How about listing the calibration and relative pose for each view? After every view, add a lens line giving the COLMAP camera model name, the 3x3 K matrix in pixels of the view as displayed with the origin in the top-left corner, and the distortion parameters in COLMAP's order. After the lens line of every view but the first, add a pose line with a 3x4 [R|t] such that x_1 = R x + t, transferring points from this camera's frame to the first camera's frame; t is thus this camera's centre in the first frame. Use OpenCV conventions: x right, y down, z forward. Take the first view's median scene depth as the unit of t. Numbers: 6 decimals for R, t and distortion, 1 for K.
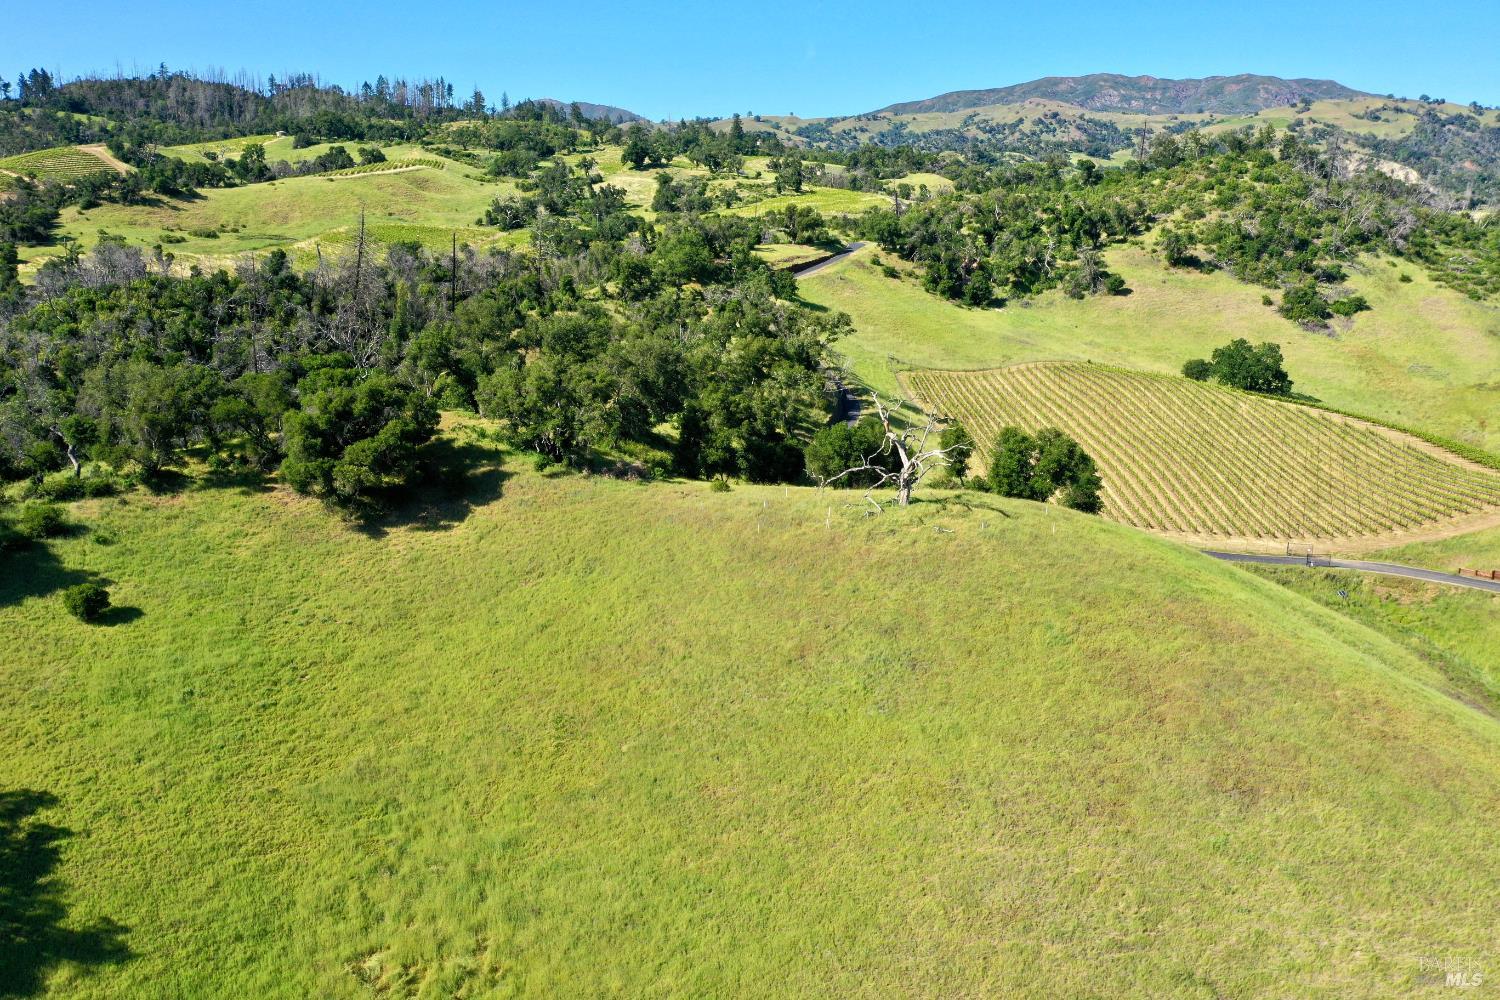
lens RADIAL K [[1186.7, 0, 749.9], [0, 1186.7, 498.0], [0, 0, 1]] dist [0.003611, -0.006377]
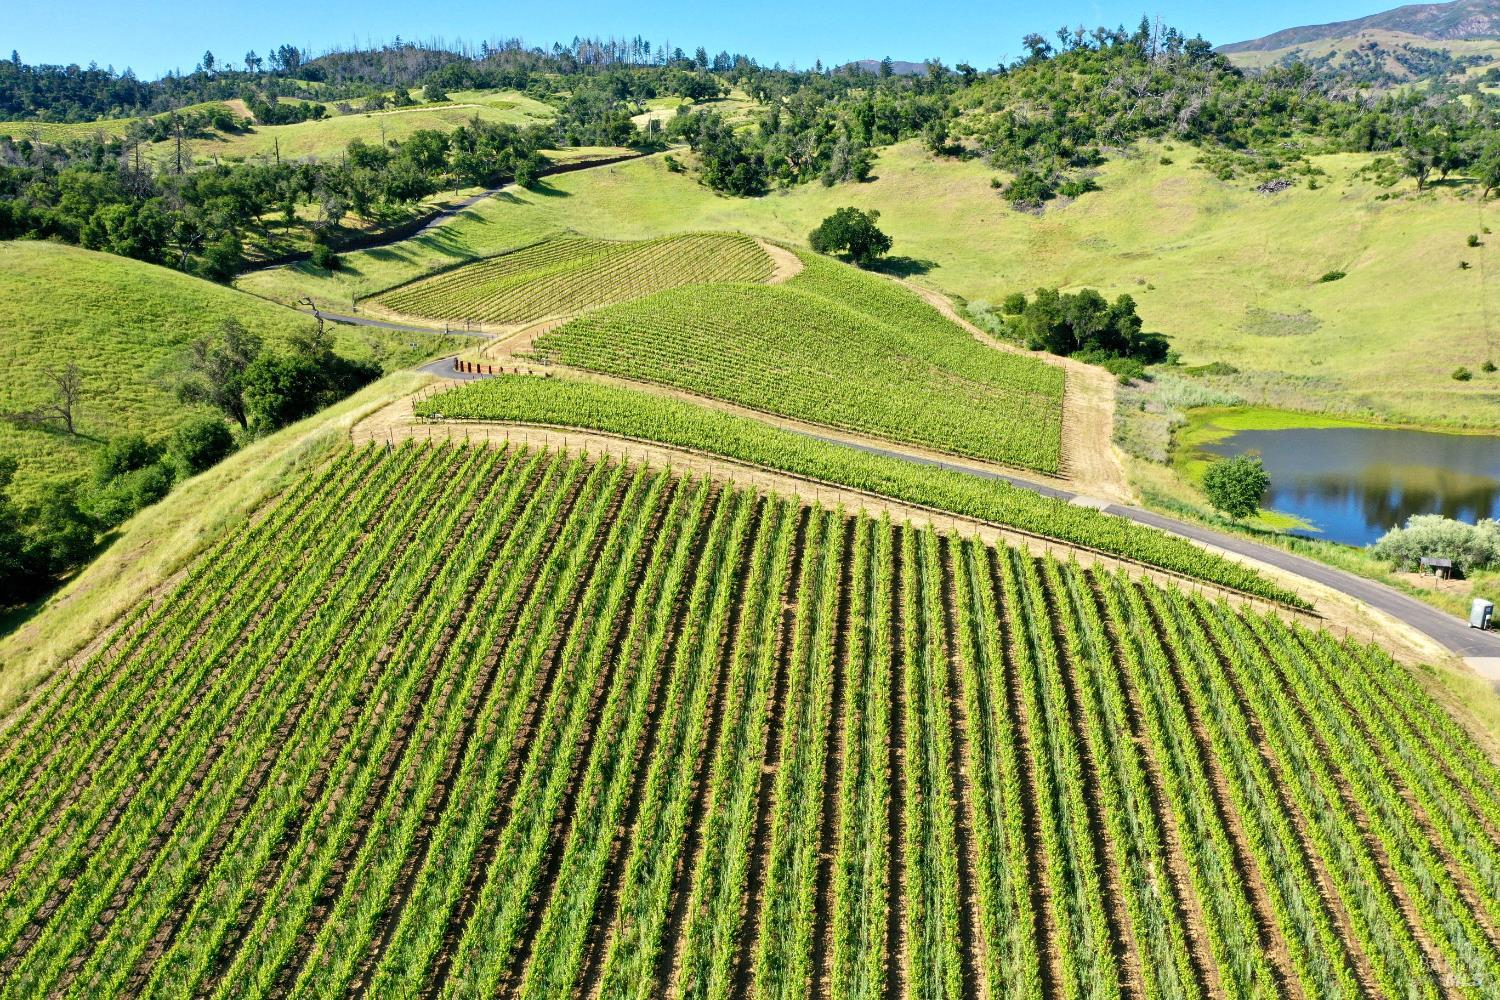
lens RADIAL K [[1186.7, 0, 748.7], [0, 1186.7, 495.9], [0, 0, 1]] dist [0.003611, -0.006377]
pose [[0.959655, 0.050660, -0.276580, 0.492951], [-0.043216, 0.998522, 0.032946, 0.075708], [0.277841, -0.019664, 0.960426, -0.056416]]
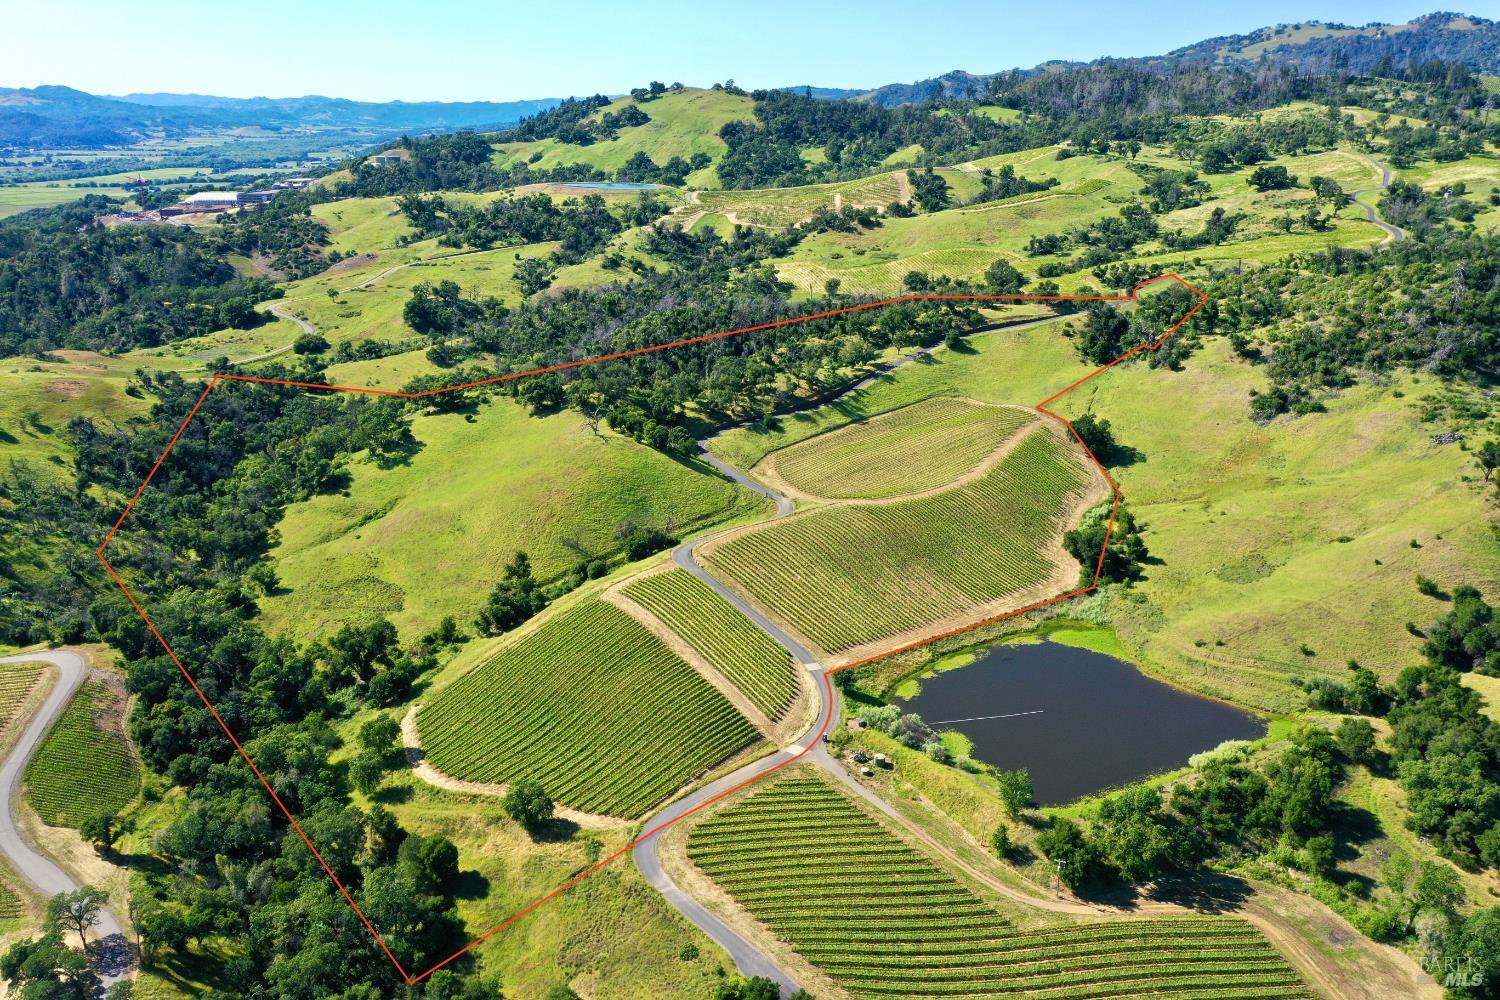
lens RADIAL K [[1186.7, 0, 748.3], [0, 1186.7, 494.9], [0, 0, 1]] dist [0.003611, -0.006377]
pose [[0.602109, 0.243452, -0.760392, 1.095976], [-0.167037, 0.969713, 0.178203, -0.185527], [0.780745, 0.019716, 0.624538, -0.322744]]
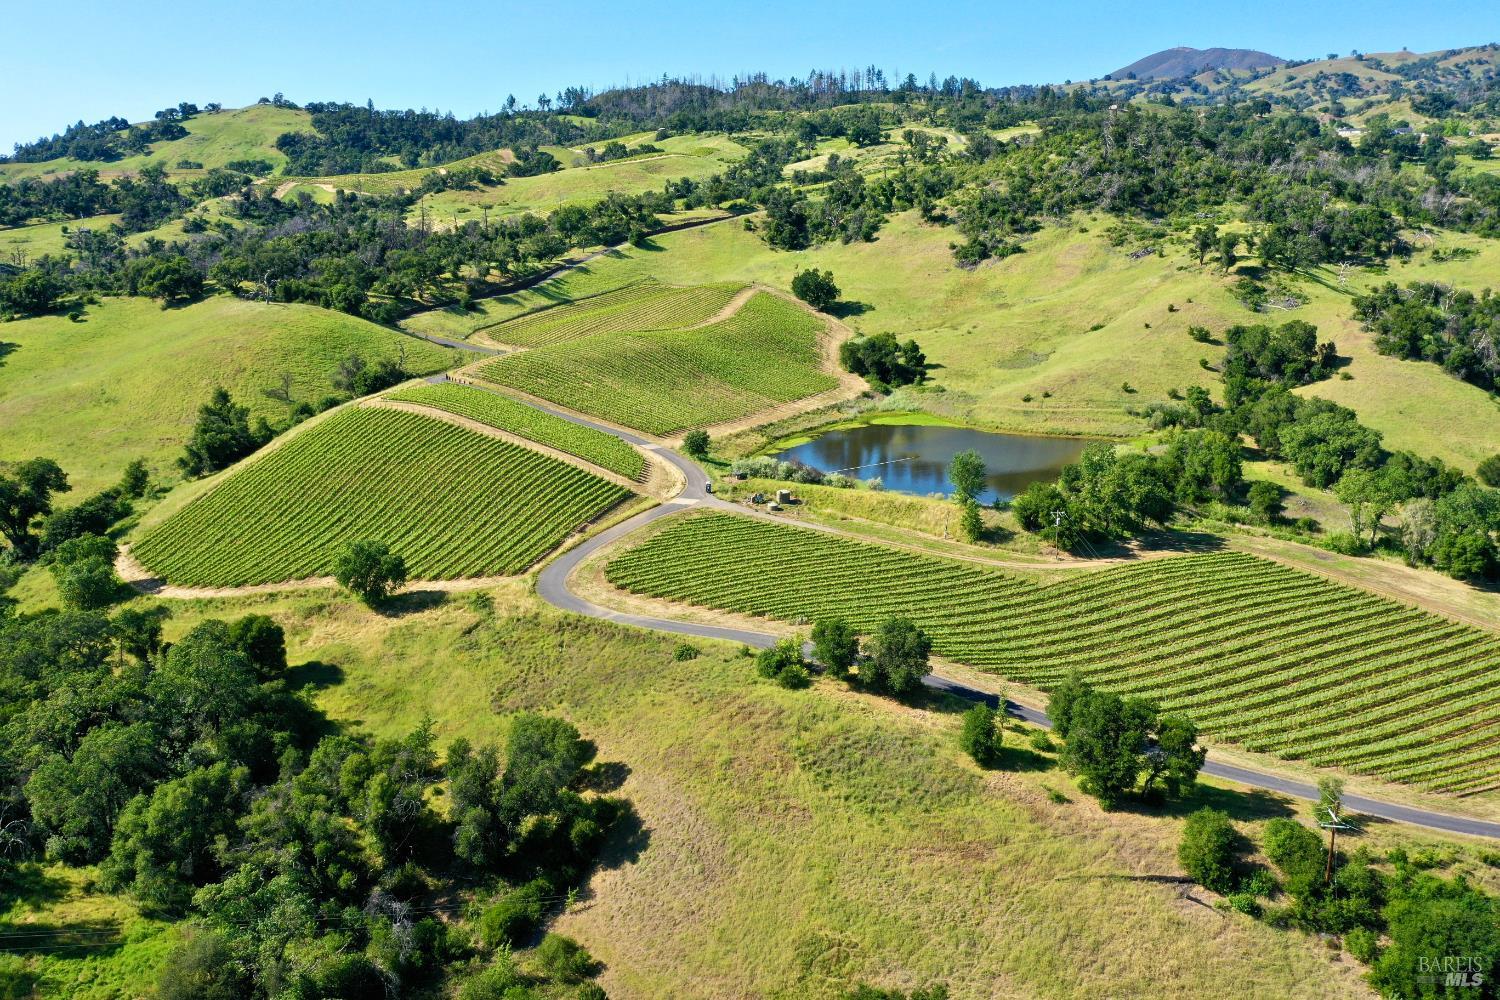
lens RADIAL K [[1186.7, 0, 748.2], [0, 1186.7, 495.8], [0, 0, 1]] dist [0.003611, -0.006377]
pose [[0.856474, 0.108354, -0.504690, 0.910819], [-0.090964, 0.994101, 0.059059, 0.065580], [0.508113, -0.004674, 0.861278, -0.330799]]
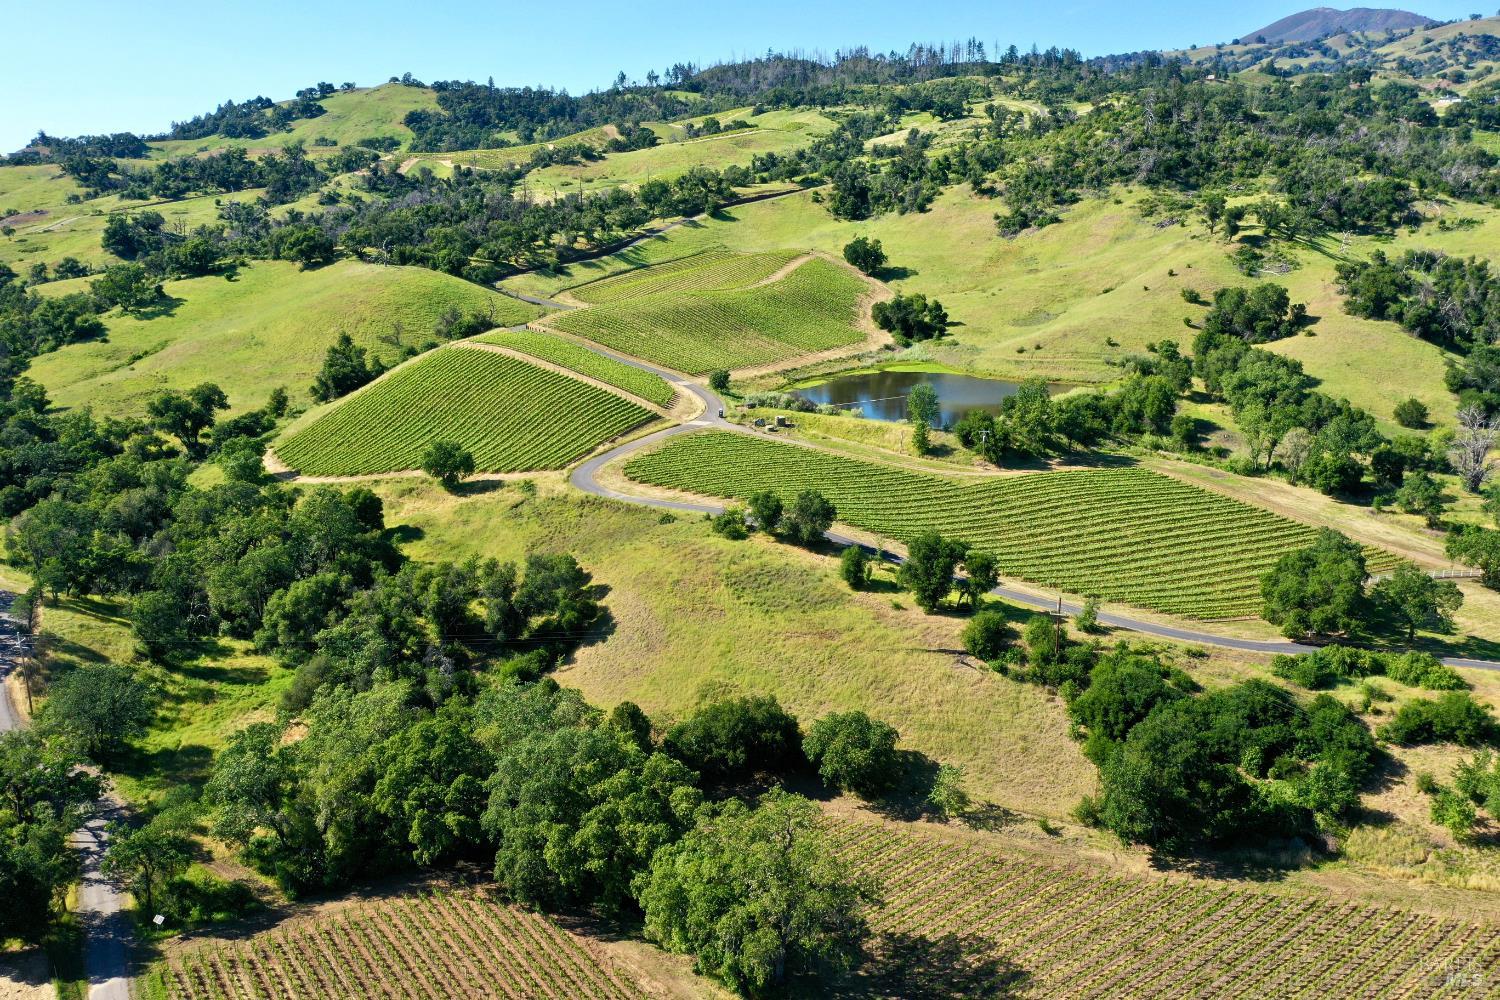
lens RADIAL K [[1186.7, 0, 748.3], [0, 1186.7, 495.3], [0, 0, 1]] dist [0.003611, -0.006377]
pose [[0.801379, 0.138448, -0.581914, 1.052275], [-0.104333, 0.990285, 0.091926, 0.080429], [0.588988, -0.012955, 0.808038, -0.420754]]
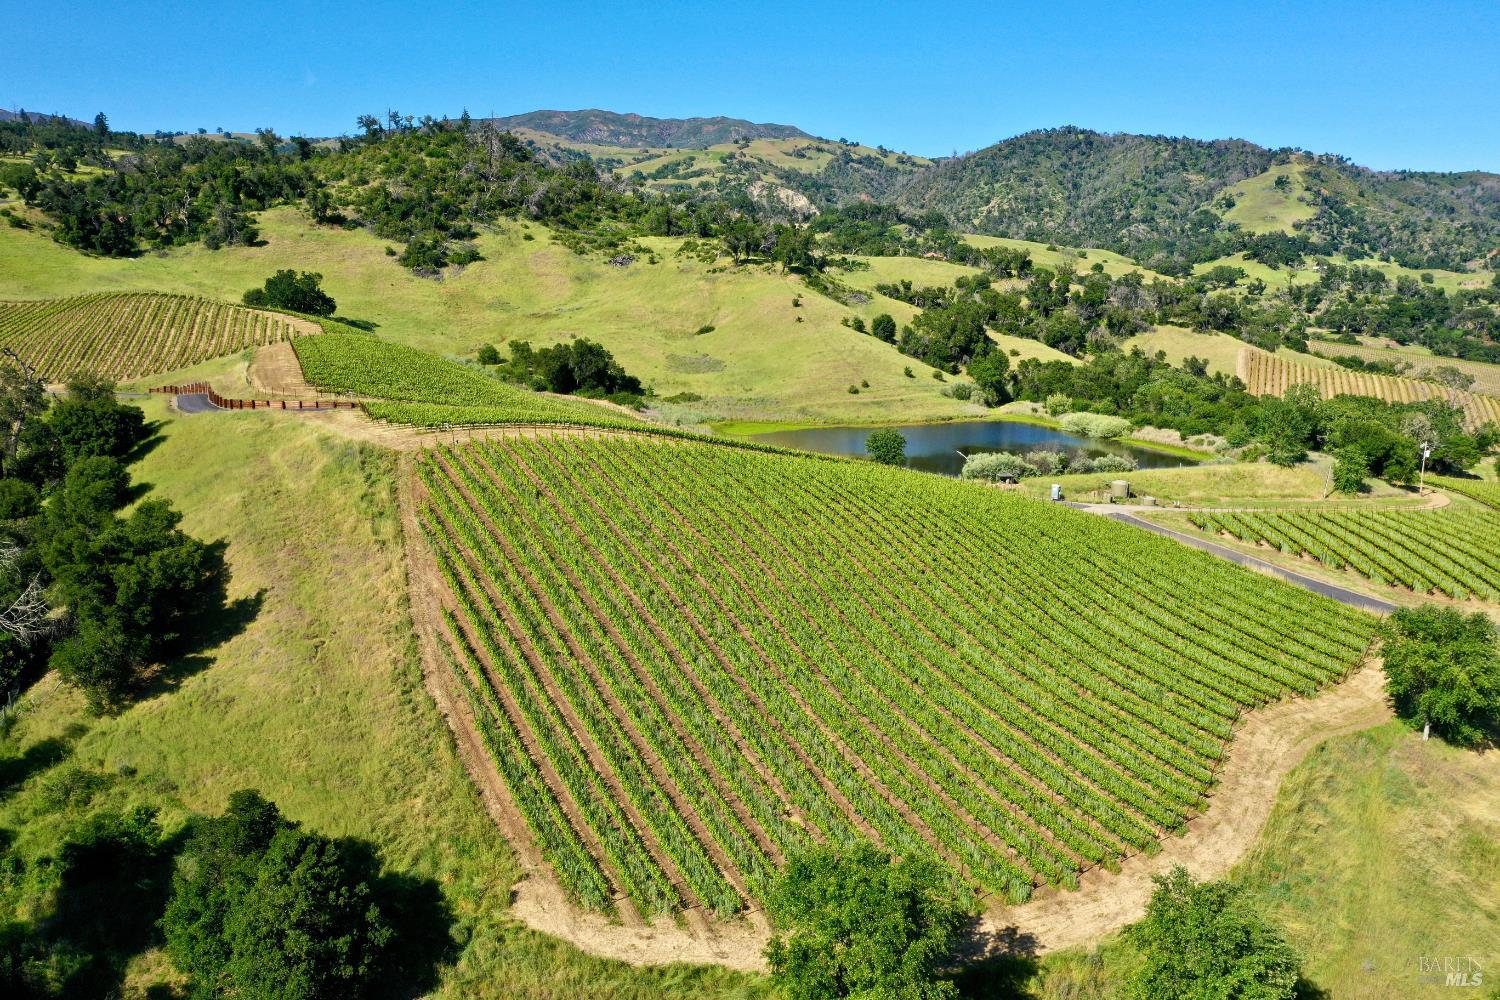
lens RADIAL K [[1186.7, 0, 746.9], [0, 1186.7, 495.5], [0, 0, 1]] dist [0.003611, -0.006377]
pose [[0.931574, -0.063997, 0.357875, 0.310037], [0.074419, 0.997108, -0.015412, 0.100006], [-0.355854, 0.040990, 0.933642, -0.152321]]
